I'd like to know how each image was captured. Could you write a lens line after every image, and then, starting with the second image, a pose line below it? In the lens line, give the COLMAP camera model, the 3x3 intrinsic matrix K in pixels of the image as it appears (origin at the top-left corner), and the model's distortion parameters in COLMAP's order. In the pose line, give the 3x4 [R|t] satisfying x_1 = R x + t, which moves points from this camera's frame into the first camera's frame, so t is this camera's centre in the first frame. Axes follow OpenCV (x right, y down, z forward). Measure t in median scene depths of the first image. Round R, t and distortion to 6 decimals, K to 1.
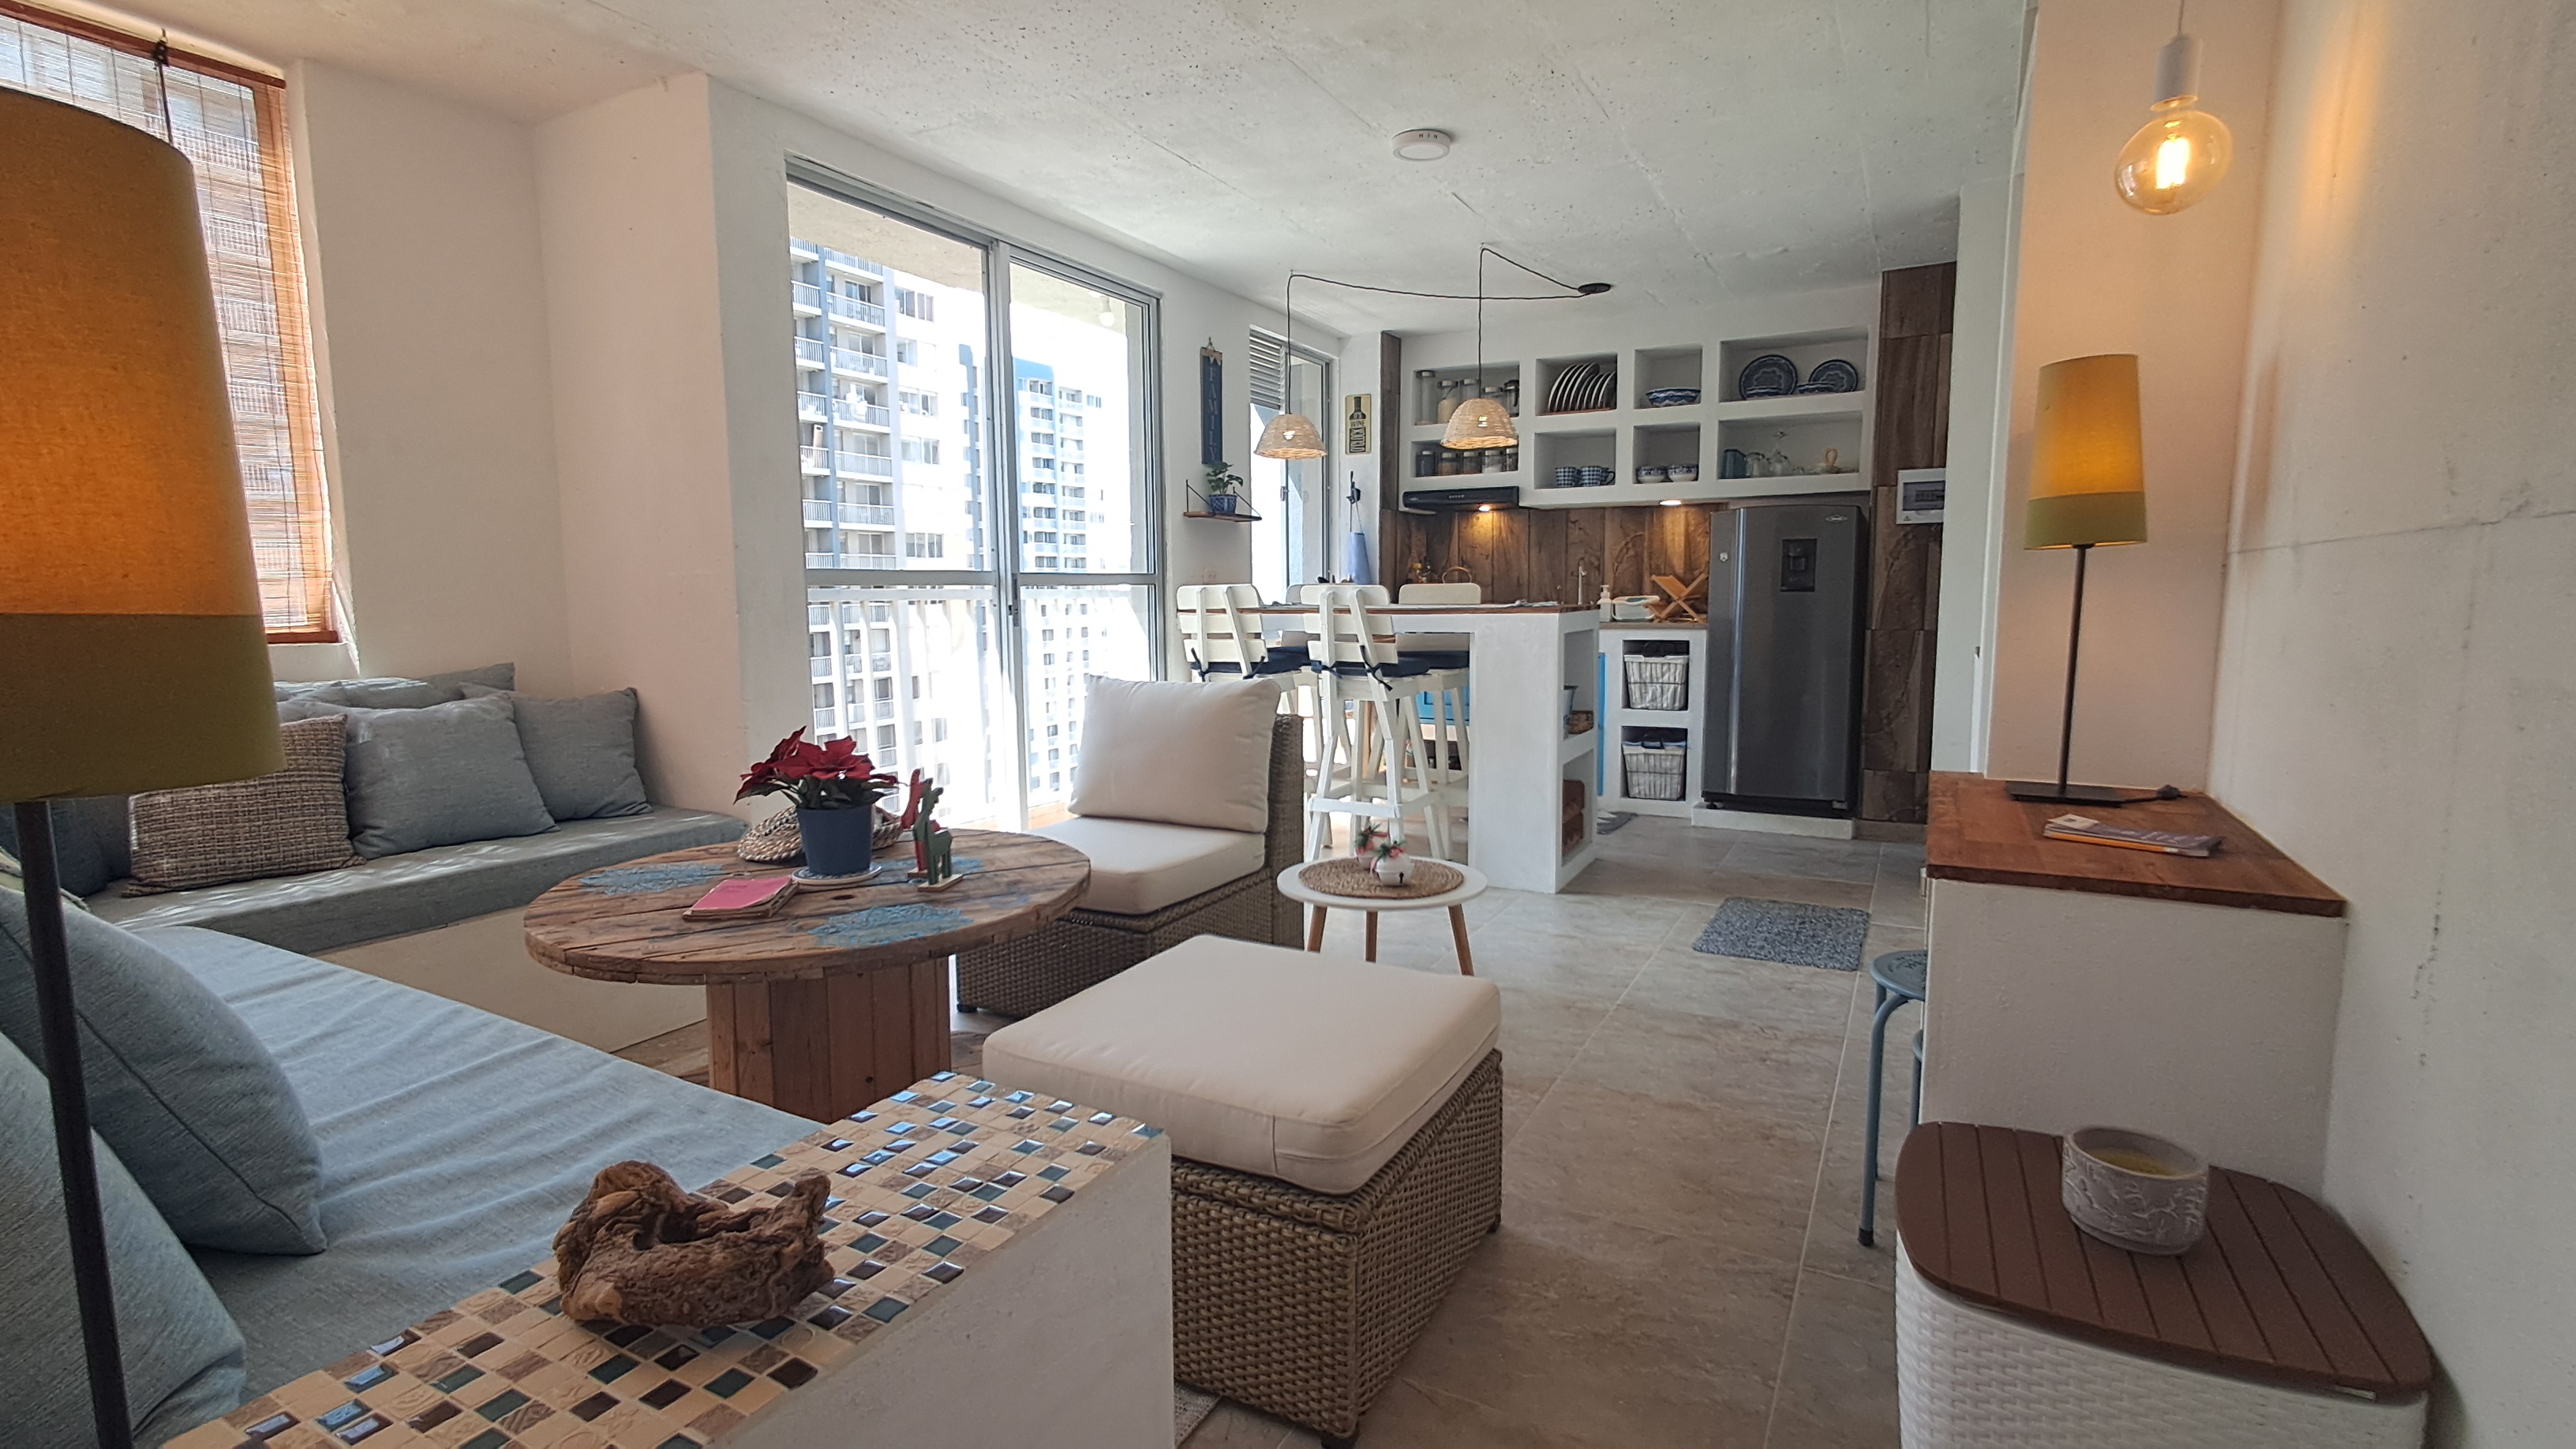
lens RADIAL K [[1160.5, 0, 1300.5], [0, 1160.5, 719.2], [0, 0, 1]] dist [-0.010827, 0.000042]
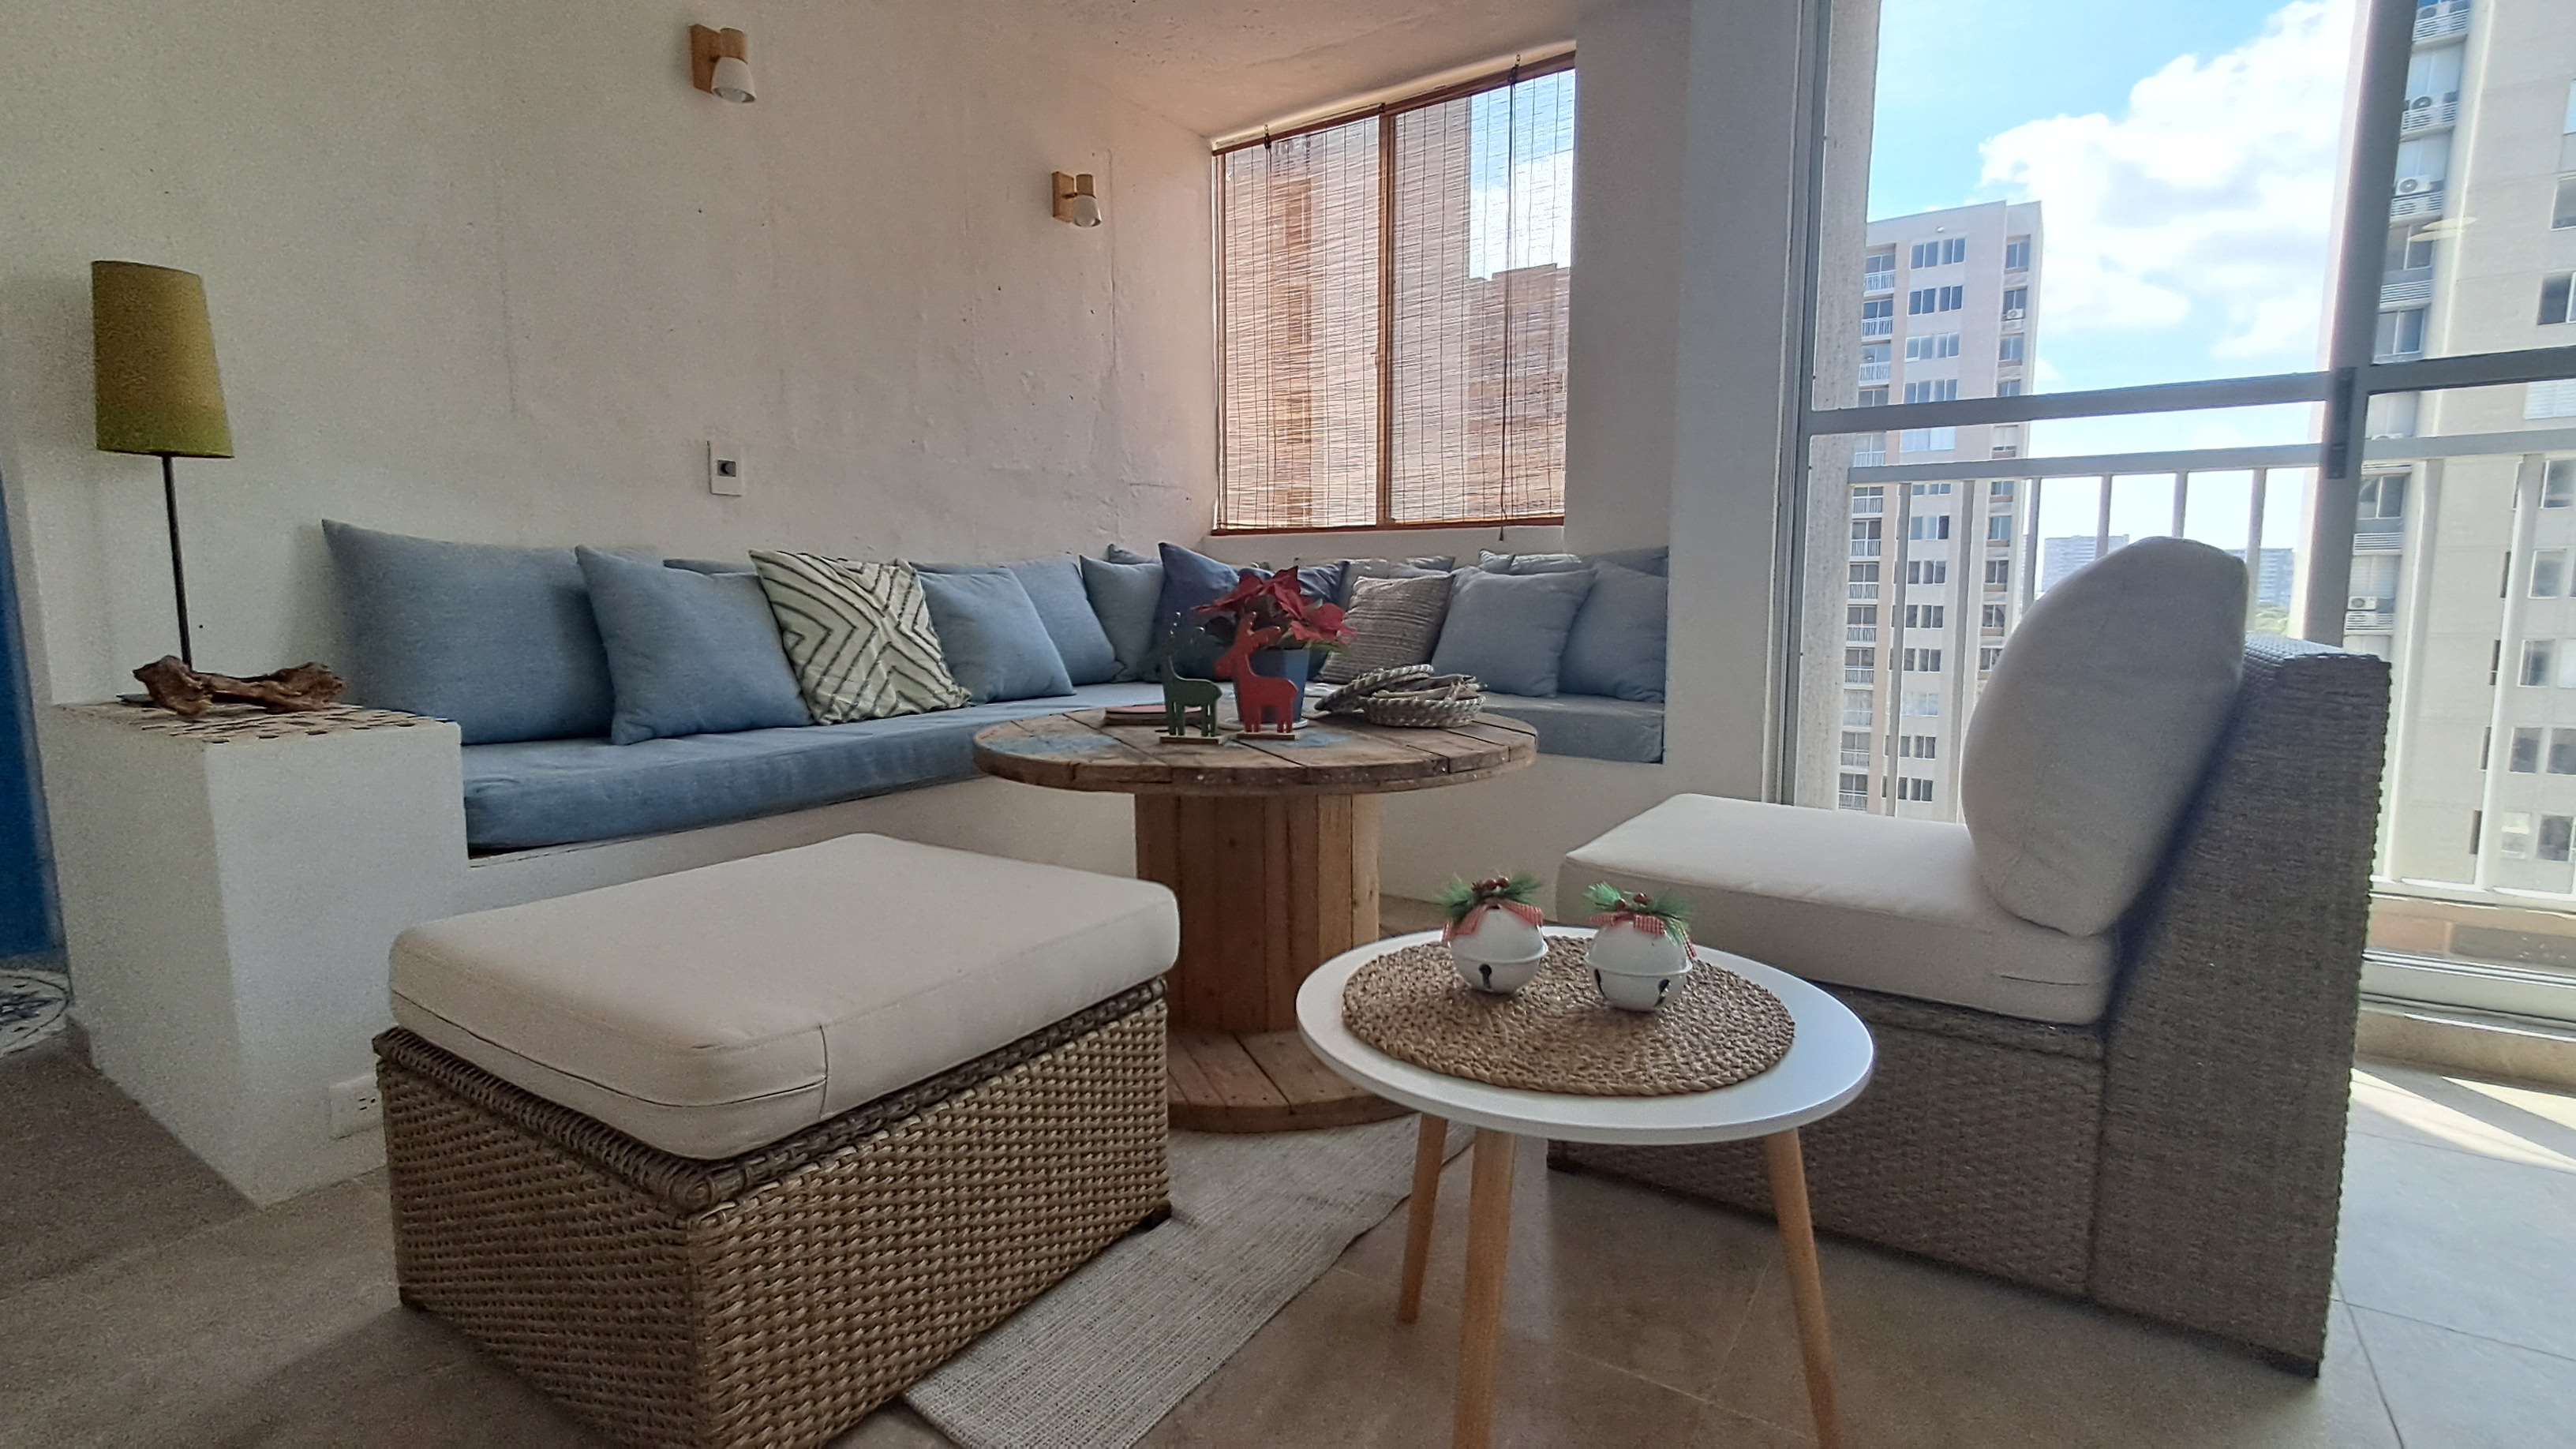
lens RADIAL K [[1178.7, 0, 1297.2], [0, 1178.7, 721.6], [0, 0, 1]] dist [0.001246, 0.000354]
pose [[-0.088628, 0.122183, -0.988543, 0.217487], [-0.104749, 0.985802, 0.131235, 0.000113], [0.990542, 0.115180, -0.074571, 0.440489]]
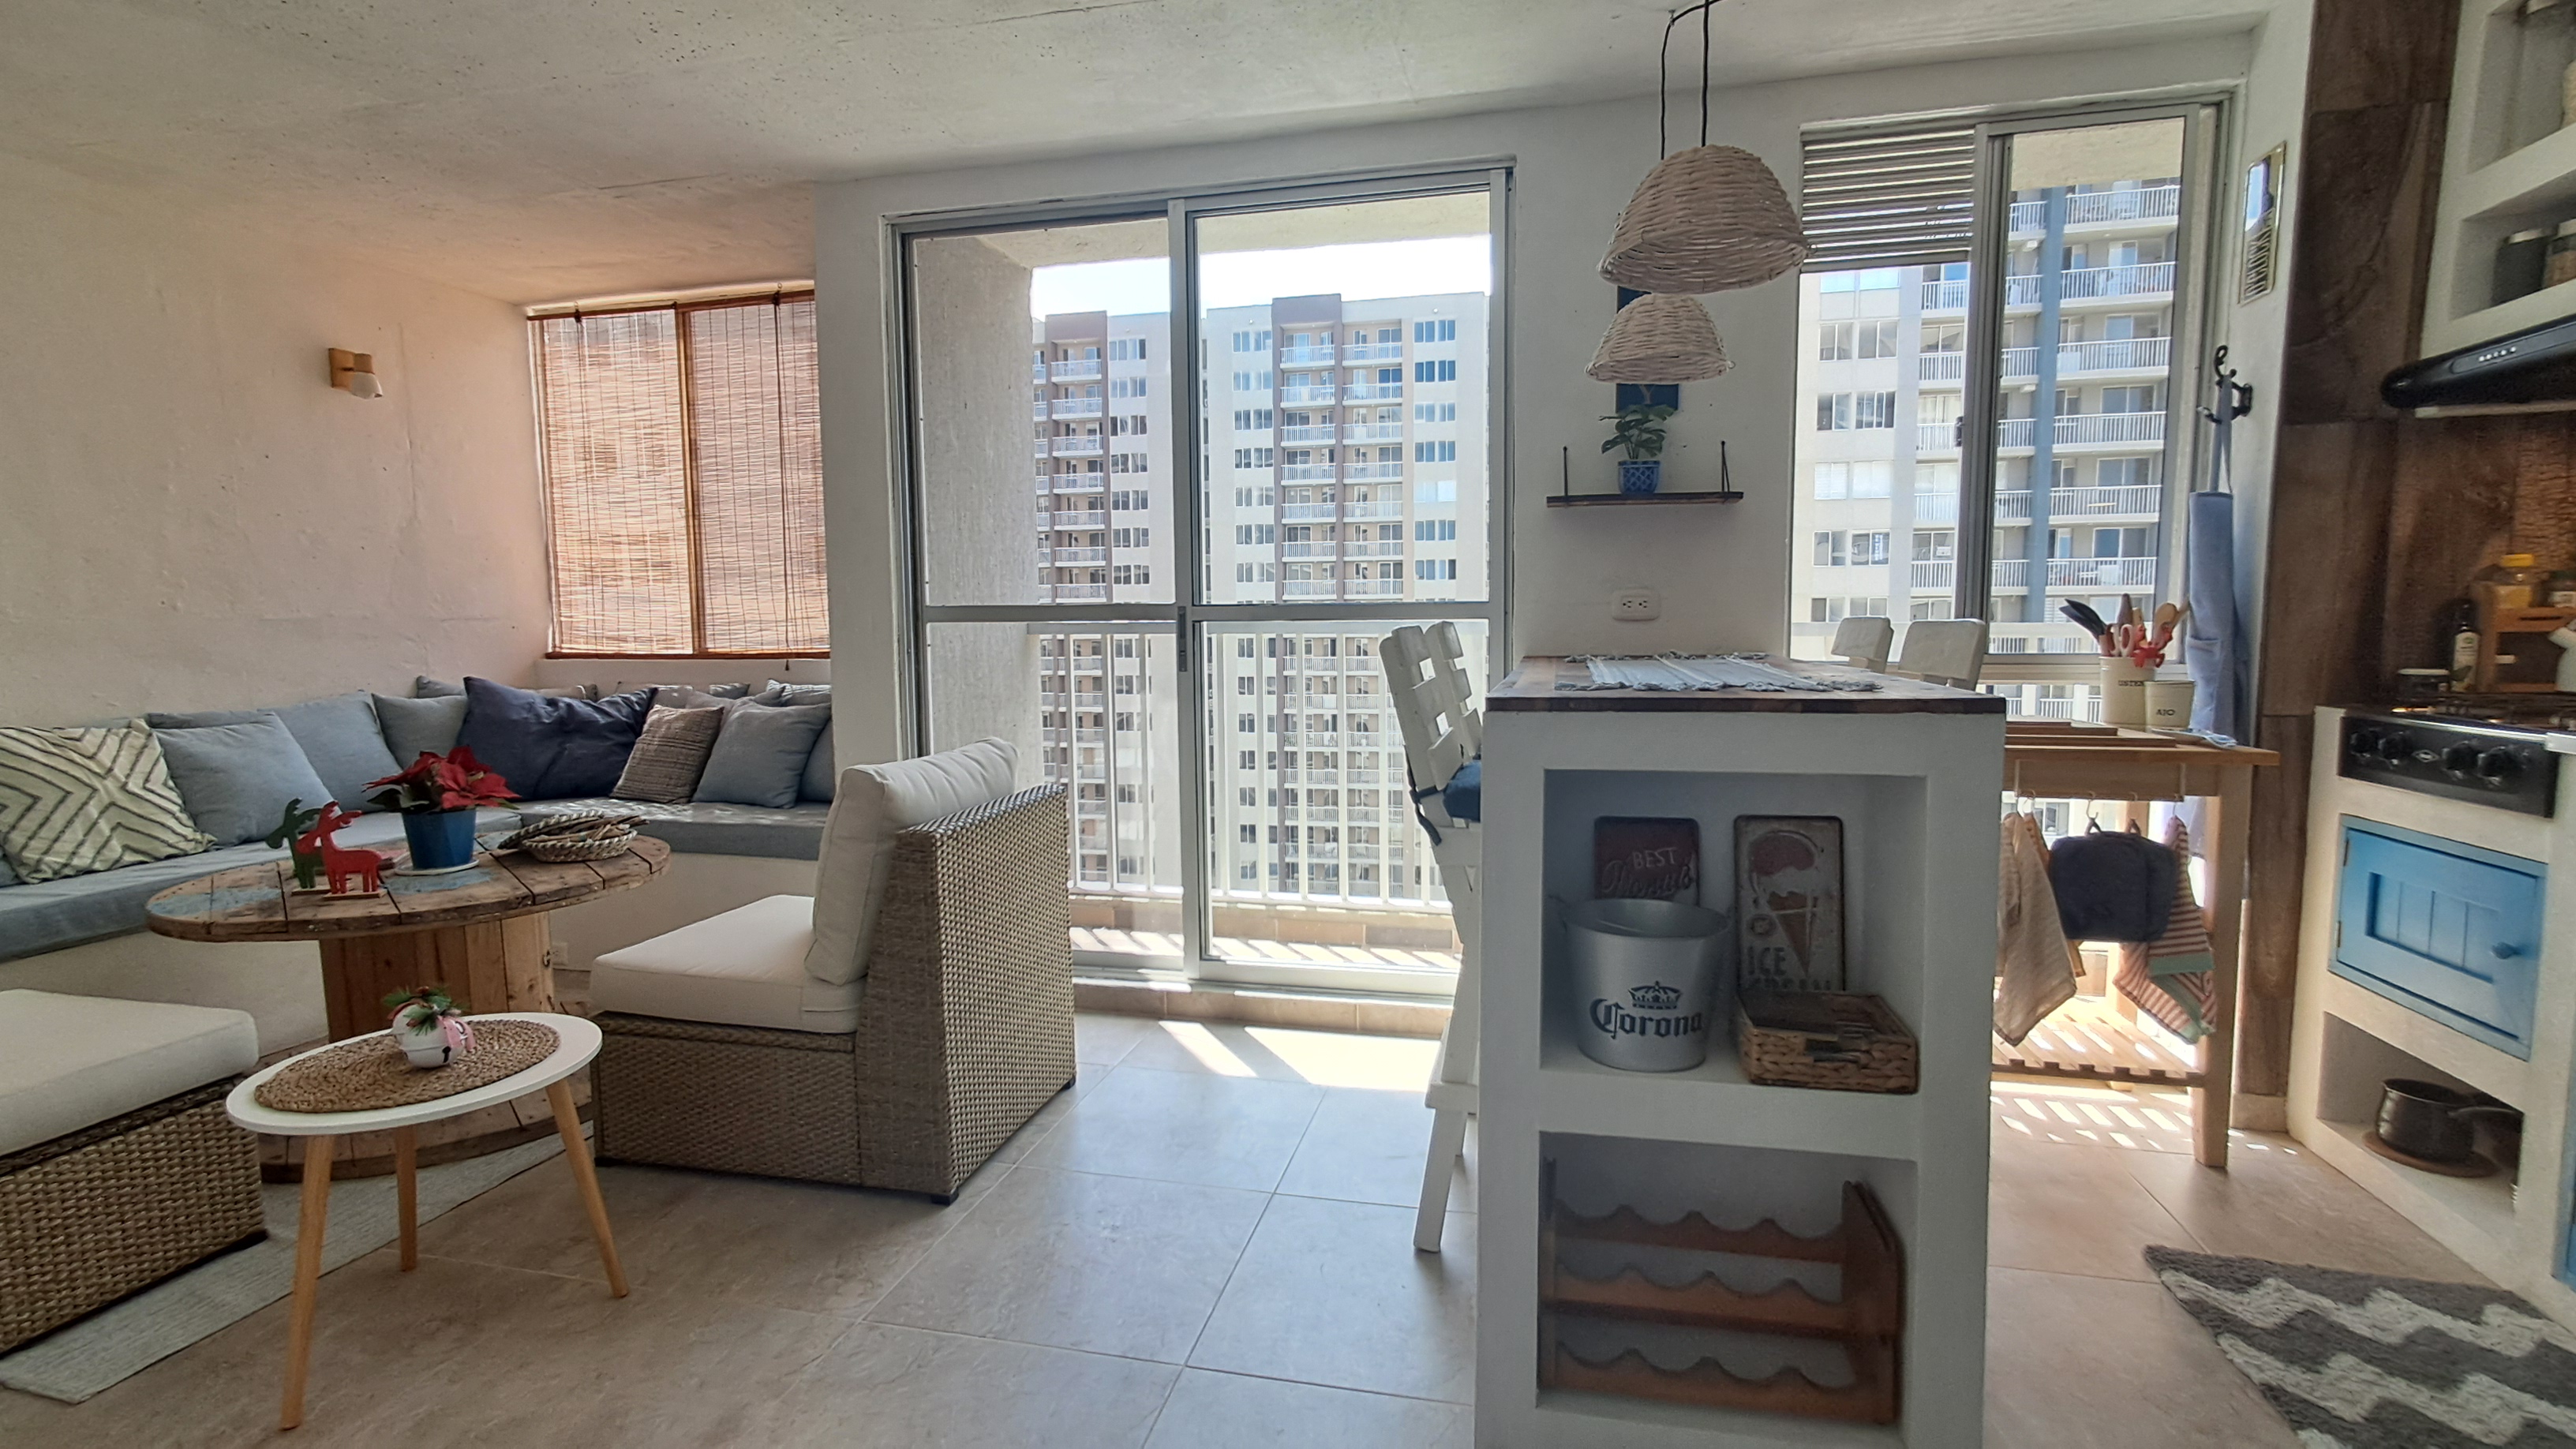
lens RADIAL K [[1176.9, 0, 1285.3], [0, 1176.9, 731.0], [0, 0, 1]] dist [-0.000601, -0.000396]
pose [[0.256468, 0.098393, -0.961532, 0.408266], [-0.099801, 0.992184, 0.074910, -0.077887], [0.961386, 0.076750, 0.264283, 0.609102]]
